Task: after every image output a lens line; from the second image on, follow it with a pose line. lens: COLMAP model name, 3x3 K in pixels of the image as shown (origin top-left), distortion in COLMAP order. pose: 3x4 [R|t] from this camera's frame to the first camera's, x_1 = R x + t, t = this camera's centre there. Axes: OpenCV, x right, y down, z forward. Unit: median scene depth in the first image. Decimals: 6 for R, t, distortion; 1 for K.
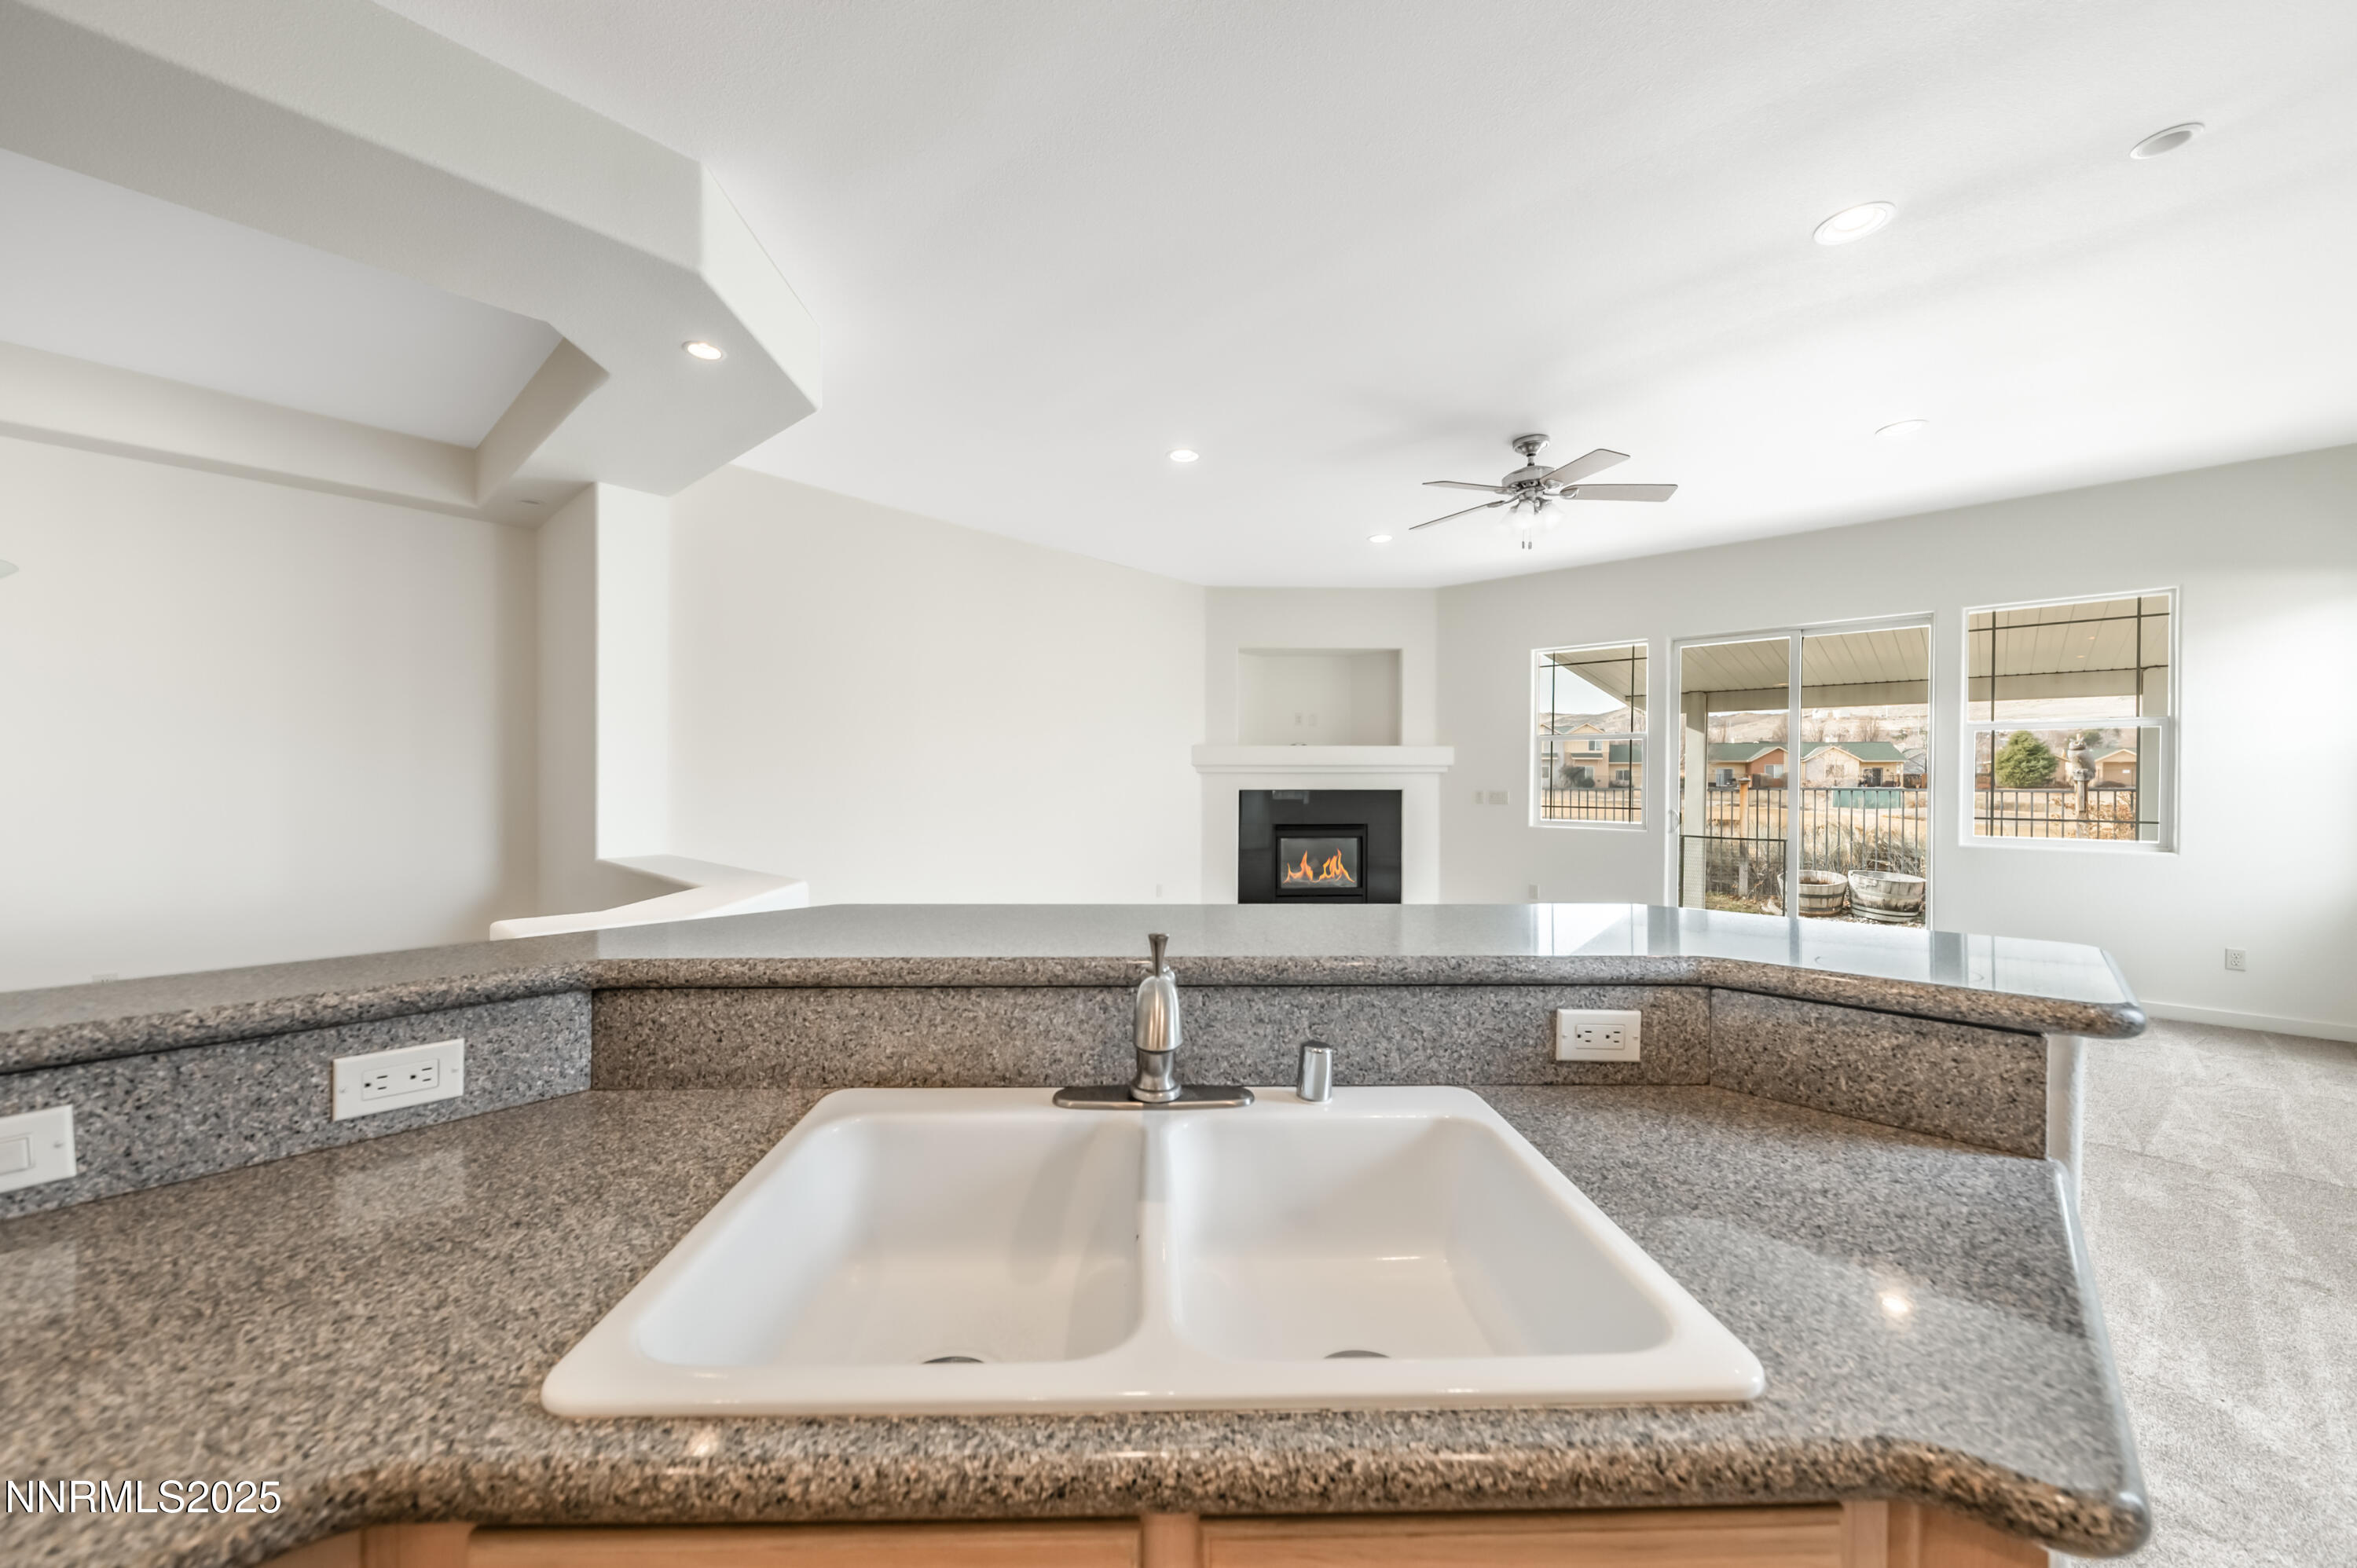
lens RADIAL K [[855.6, 0, 1161.2], [0, 855.6, 788.5], [0, 0, 1]] dist [-0.000211, -0.000331]
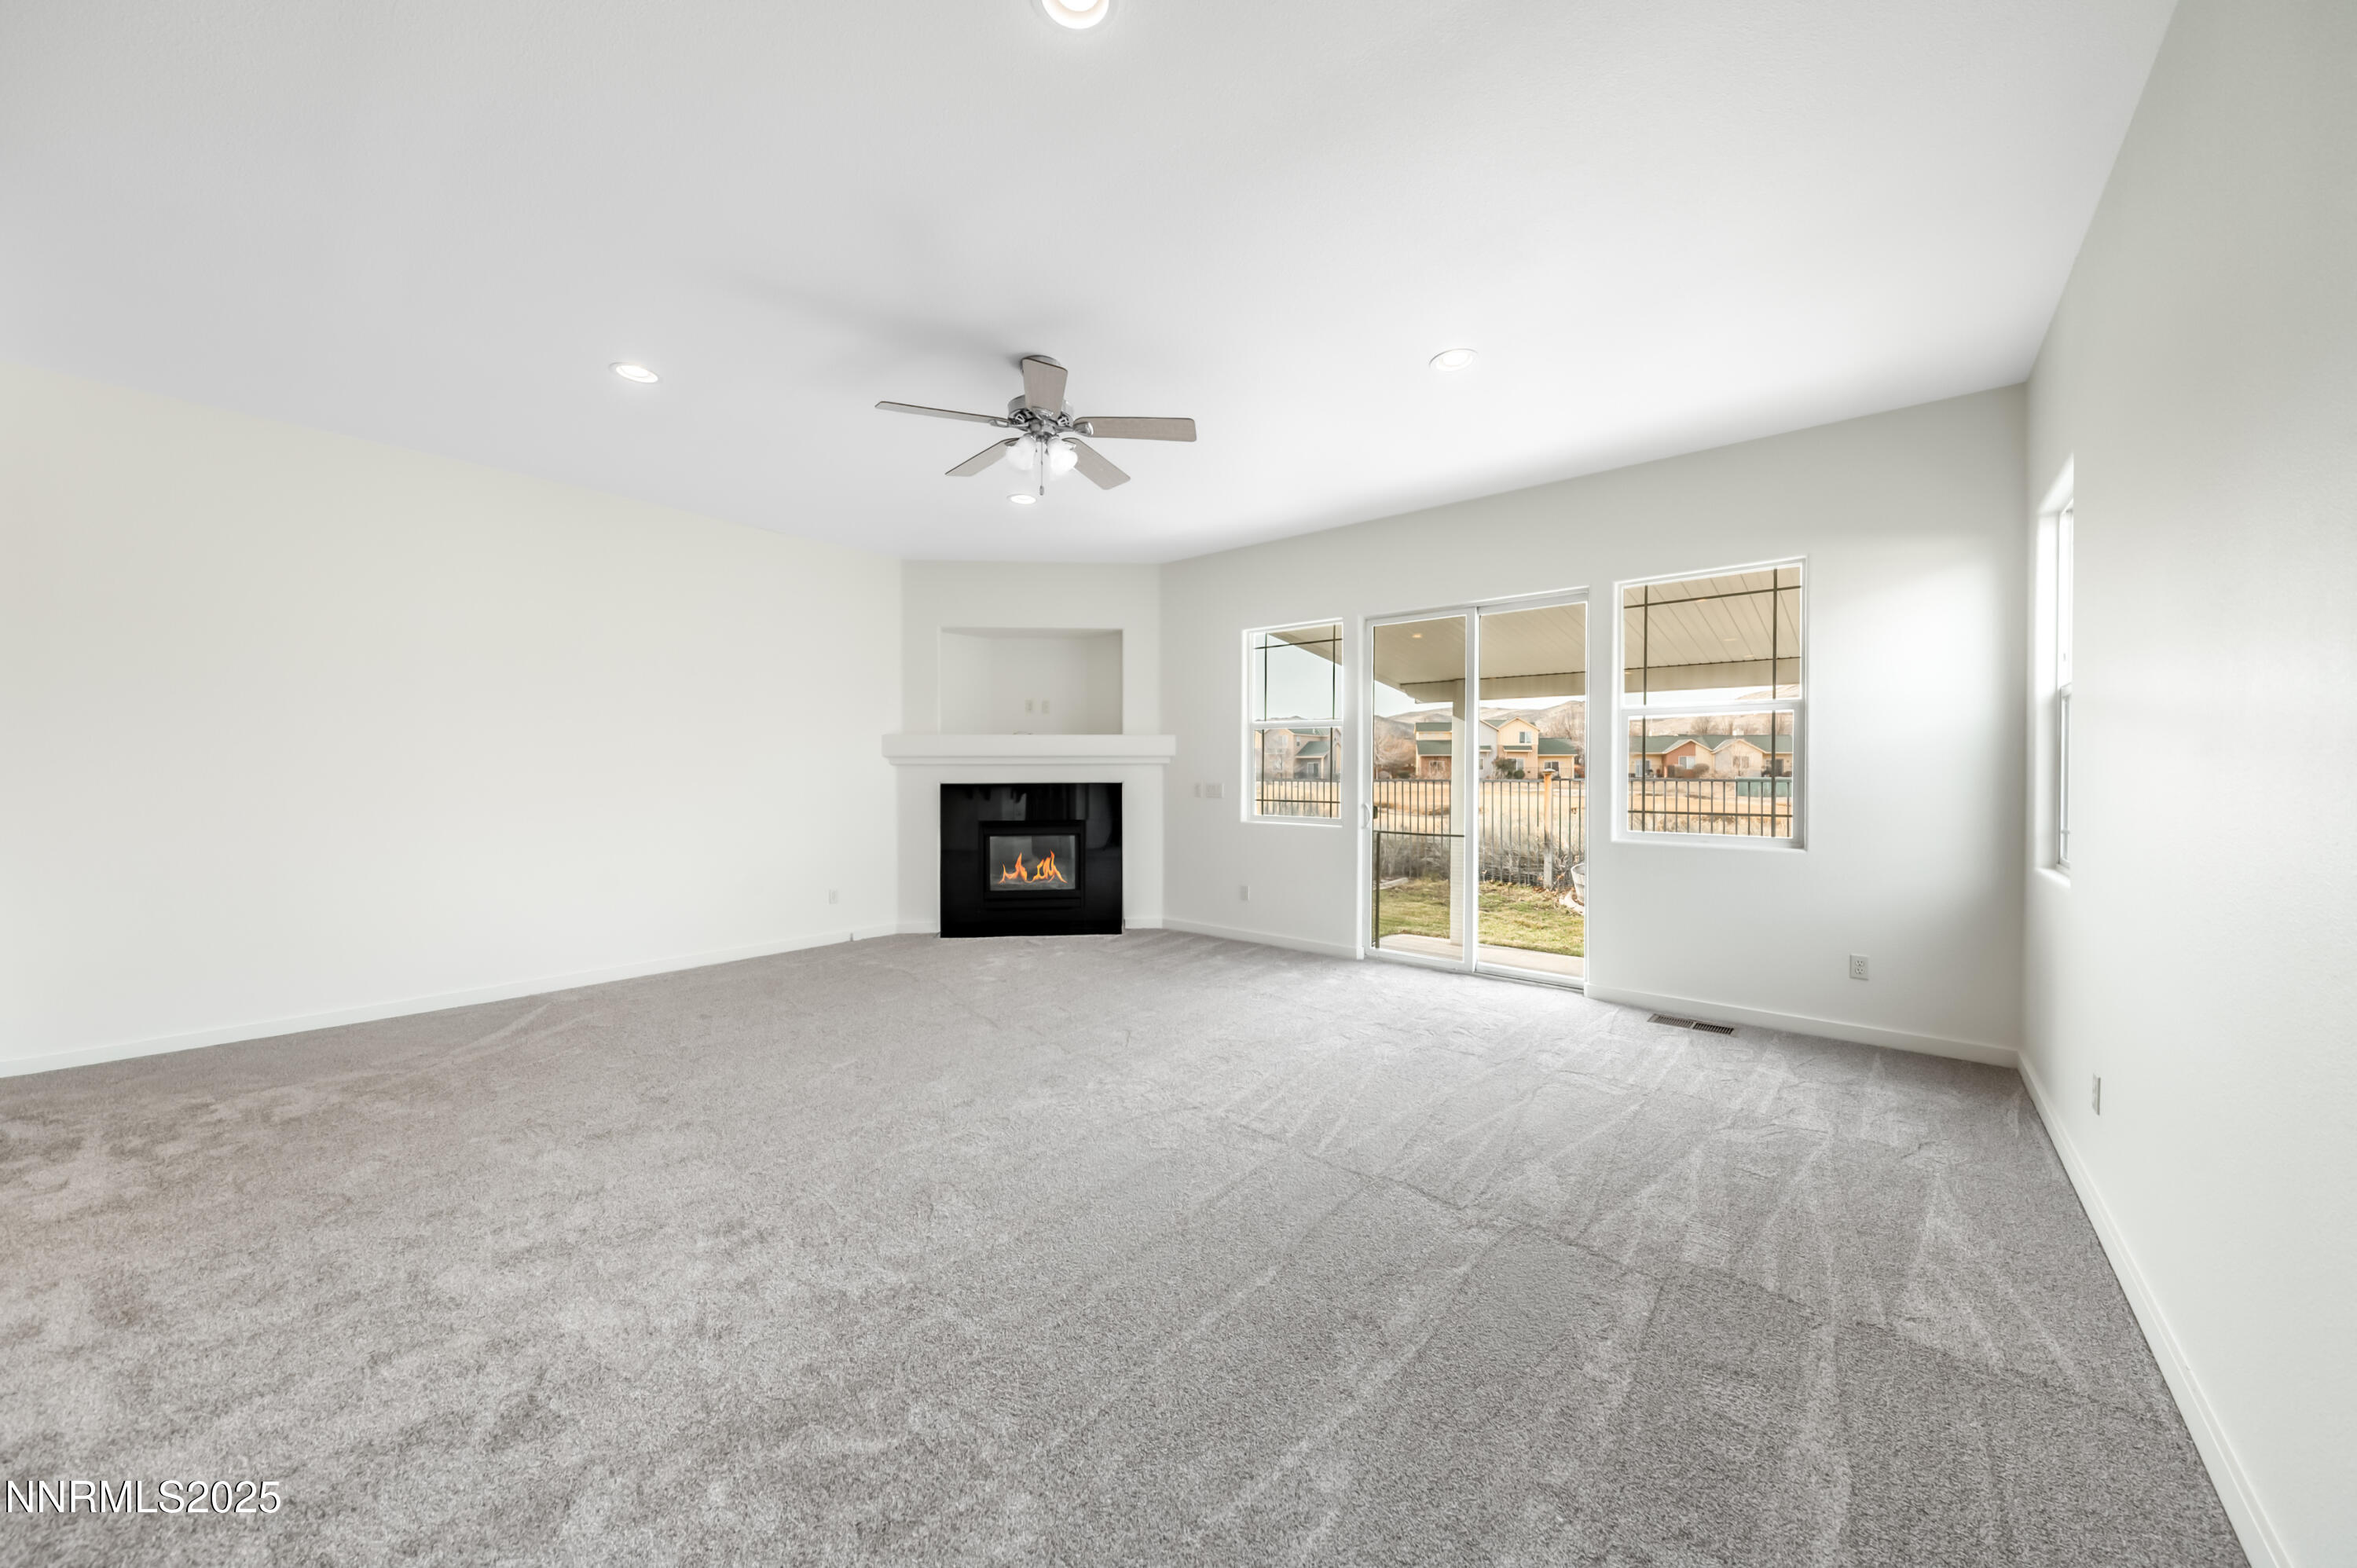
lens RADIAL K [[830.7, 0, 1187.4], [0, 830.7, 781.2], [0, 0, 1]] dist [-0.011691, 0.000048]
pose [[0.997312, -0.003526, 0.073182, 0.288304], [0.003450, 0.999993, 0.001174, -0.000750], [-0.073186, -0.000919, 0.997318, 0.104267]]
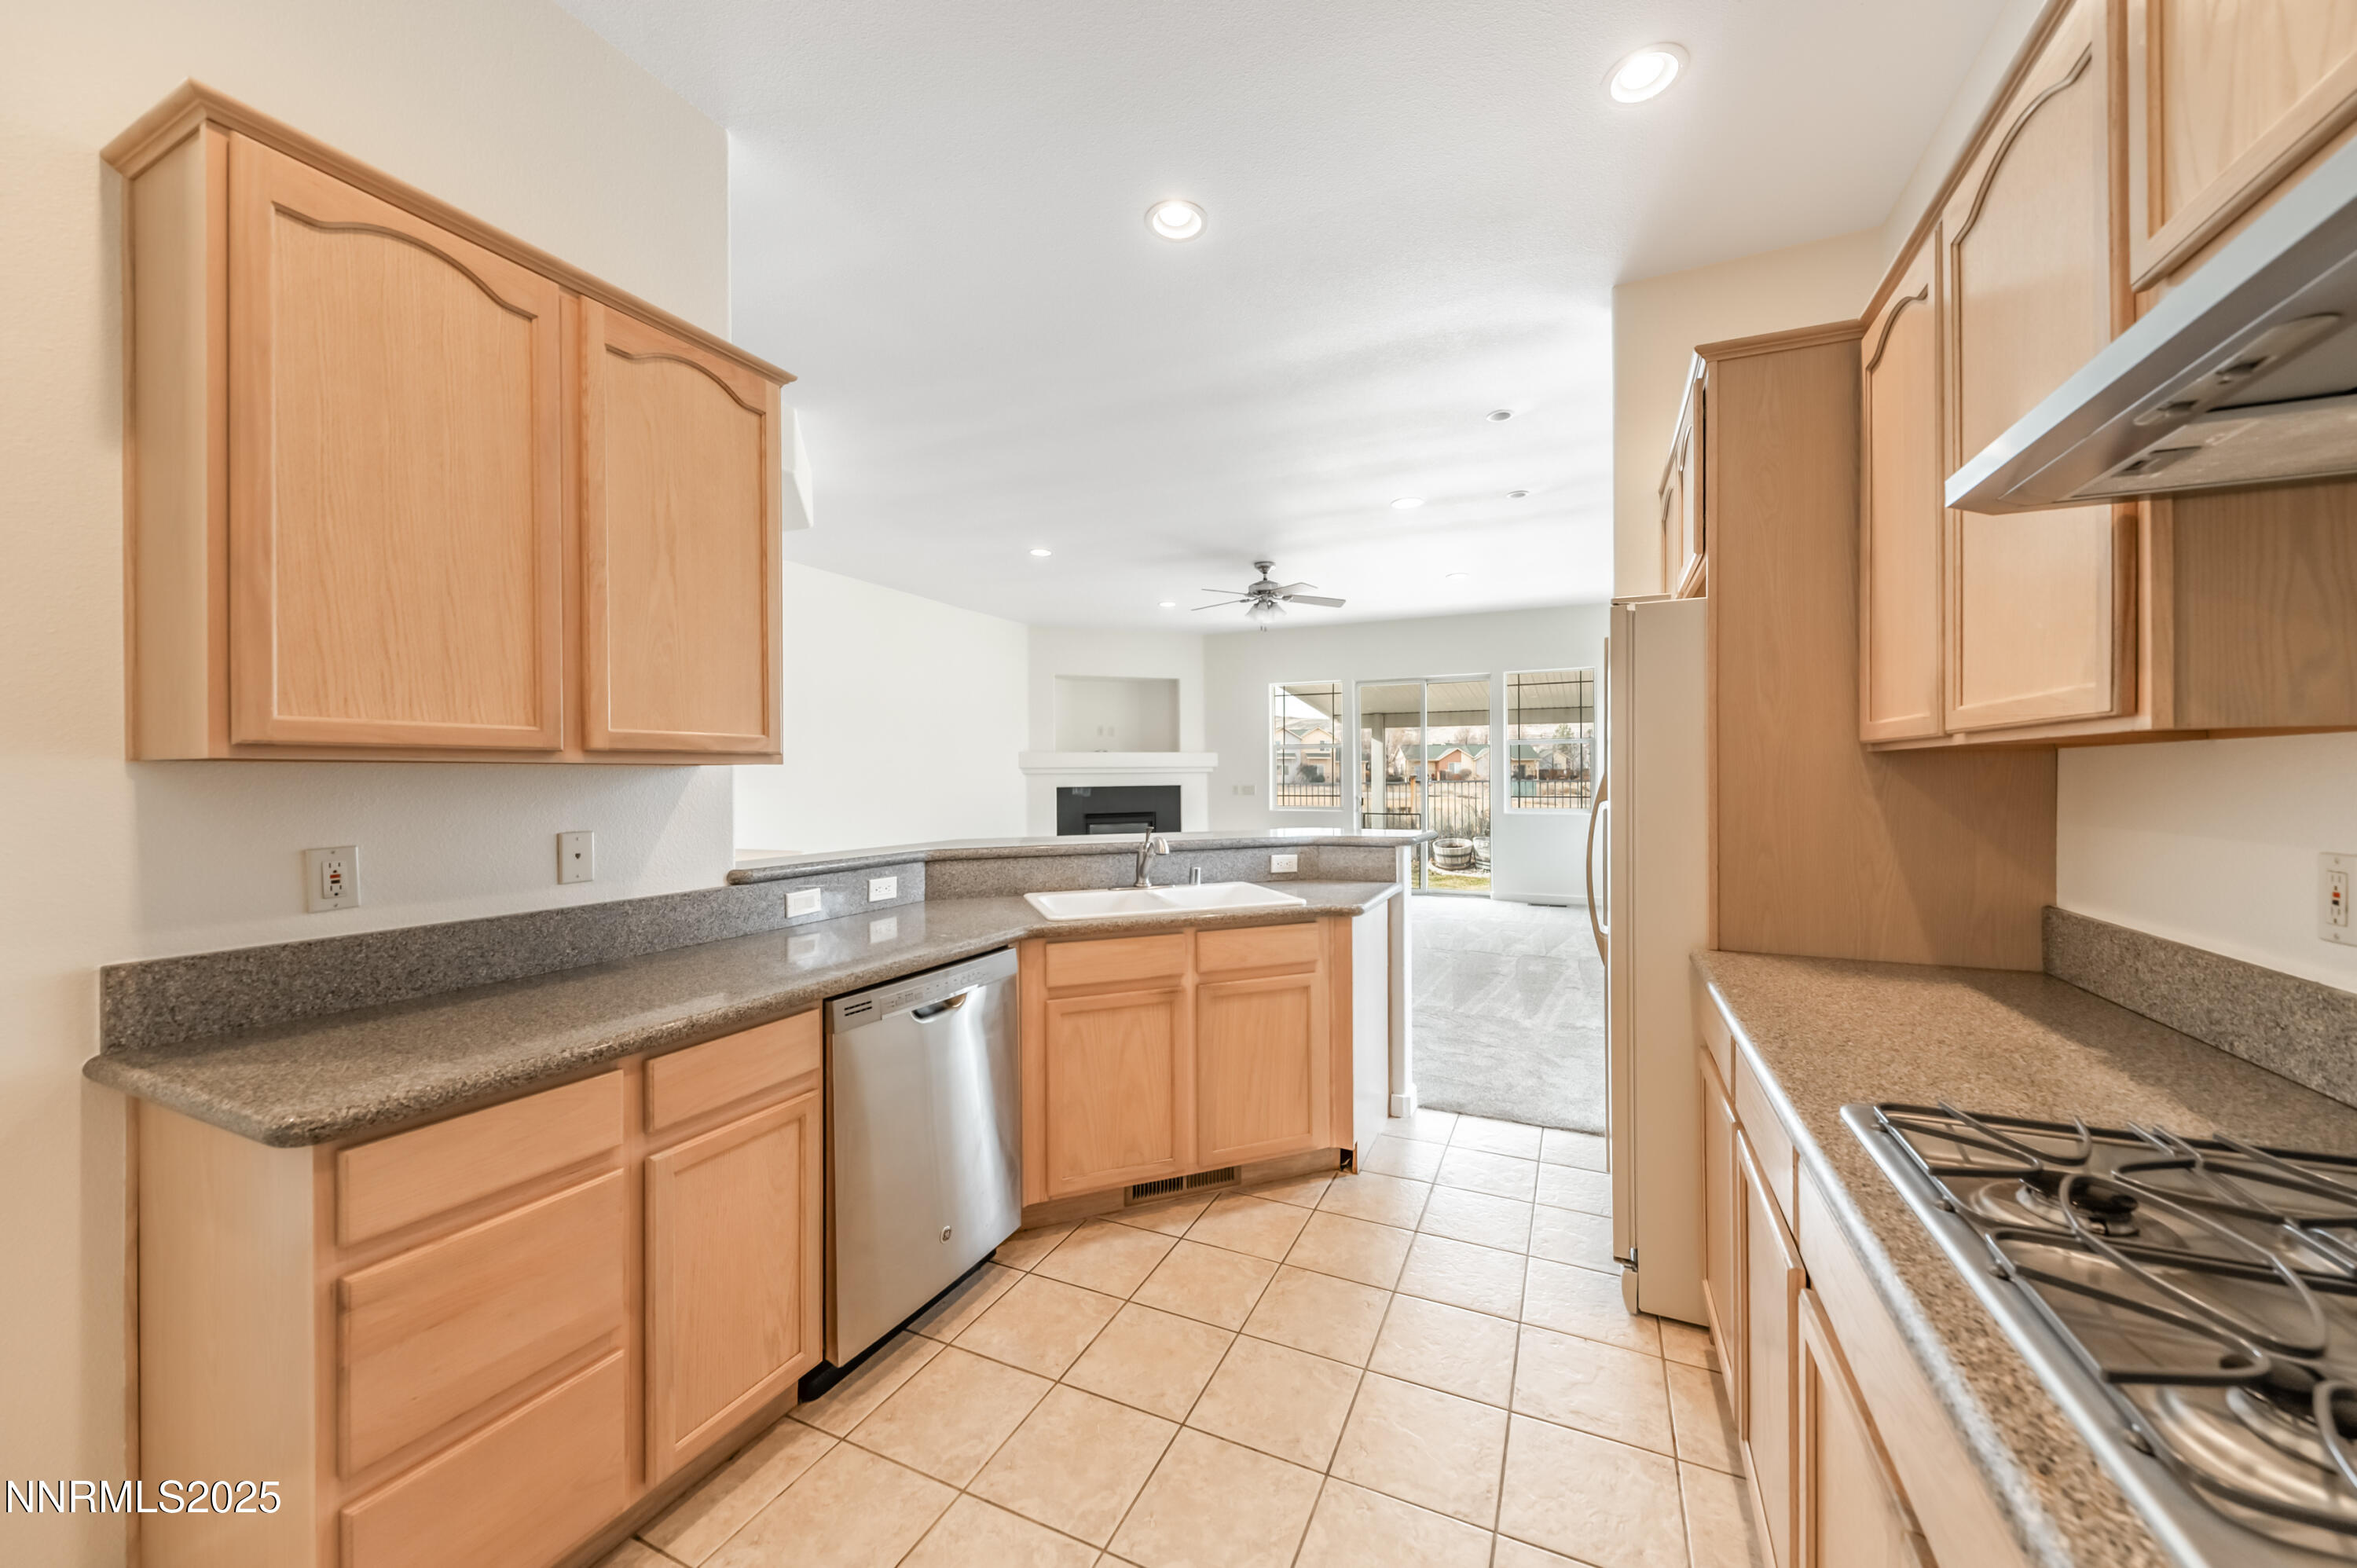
lens RADIAL K [[829.0, 0, 1216.9], [0, 829.0, 775.0], [0, 0, 1]] dist [-0.000486, -0.000012]
pose [[0.942782, -0.008455, 0.333302, -0.097956], [0.013262, 0.999838, -0.012149, 0.002406], [-0.333146, 0.015874, 0.942742, -0.241722]]
